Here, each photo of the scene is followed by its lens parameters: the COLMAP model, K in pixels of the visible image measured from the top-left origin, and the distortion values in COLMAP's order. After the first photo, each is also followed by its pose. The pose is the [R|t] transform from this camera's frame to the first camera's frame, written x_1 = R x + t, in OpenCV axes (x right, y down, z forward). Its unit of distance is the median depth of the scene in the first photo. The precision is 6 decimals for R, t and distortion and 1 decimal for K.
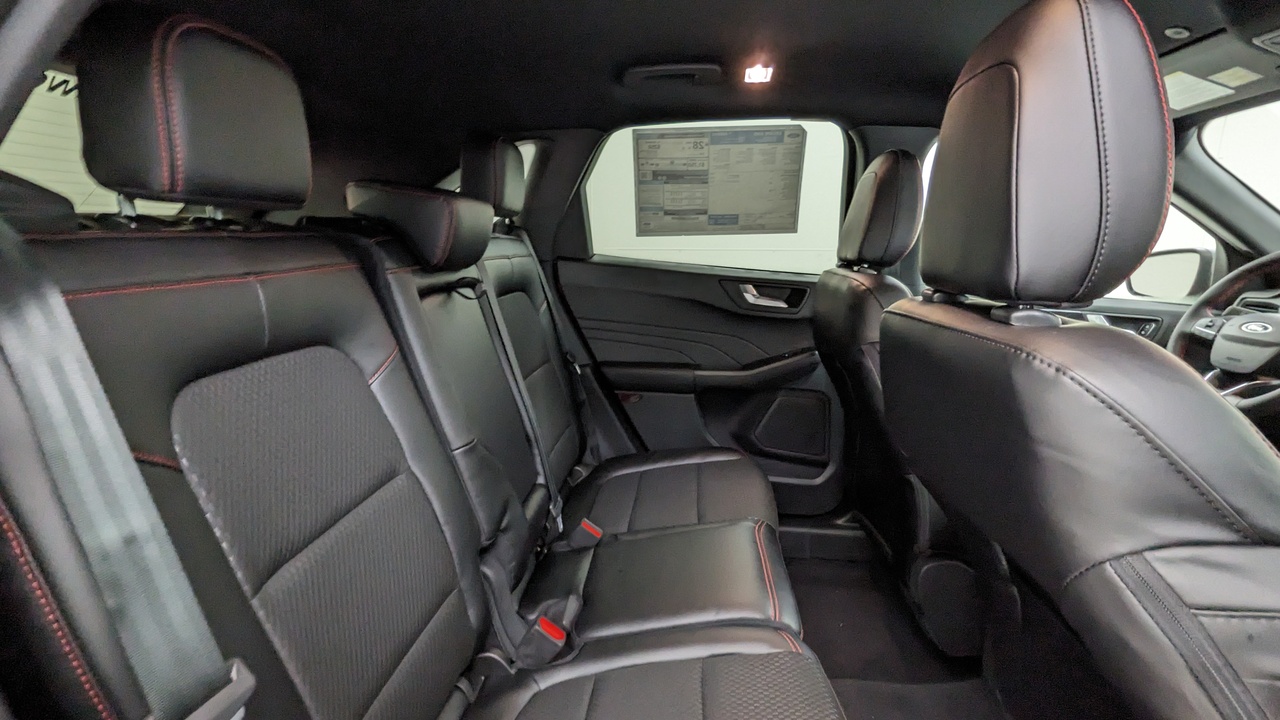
lens RADIAL K [[616.5, 0, 640.0], [0, 616.5, 360.0], [0, 0, 1]] dist [0.003050, -0.001148]
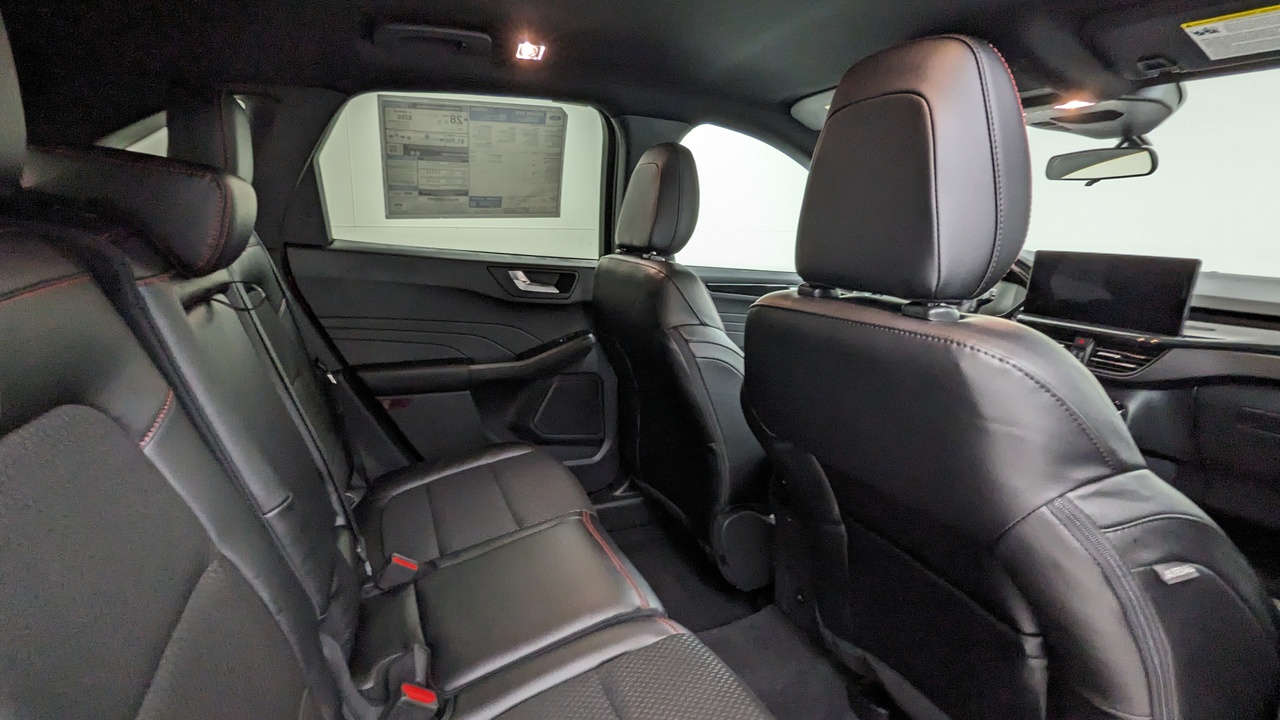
lens RADIAL K [[616.5, 0, 640.0], [0, 616.5, 360.0], [0, 0, 1]] dist [0.003050, -0.001148]
pose [[0.877970, -0.097541, 0.468674, -0.128945], [0.078766, 0.995113, 0.059551, -0.027519], [-0.472192, -0.015368, 0.881362, 0.062795]]
